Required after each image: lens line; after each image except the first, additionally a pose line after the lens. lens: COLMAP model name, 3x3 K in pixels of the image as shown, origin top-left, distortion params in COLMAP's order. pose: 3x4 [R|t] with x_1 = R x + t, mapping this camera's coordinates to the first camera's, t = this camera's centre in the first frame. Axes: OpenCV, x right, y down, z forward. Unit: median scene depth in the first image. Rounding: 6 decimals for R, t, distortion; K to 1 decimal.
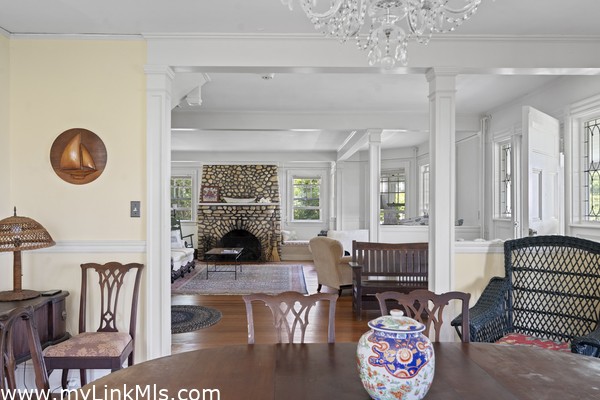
lens RADIAL K [[491.0, 0, 299.0], [0, 491.0, 200.5], [0, 0, 1]] dist [0.004698, 0.018024]
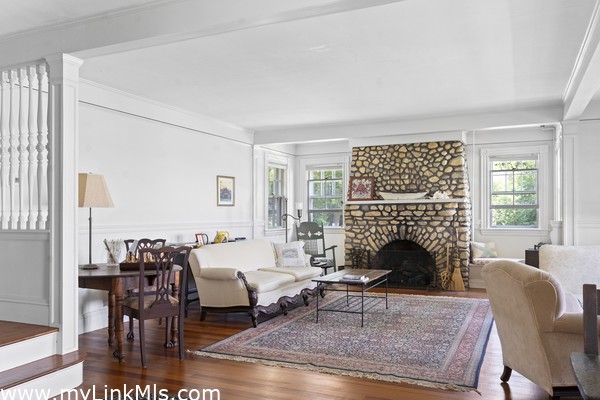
lens RADIAL K [[491.0, 0, 319.8], [0, 491.0, 214.2], [0, 0, 1]] dist [0.004698, 0.018024]
pose [[0.916150, -0.008299, -0.400751, 0.043360], [0.012901, 0.999878, 0.008787, 0.016936], [0.400629, -0.013221, 0.916145, 0.340633]]
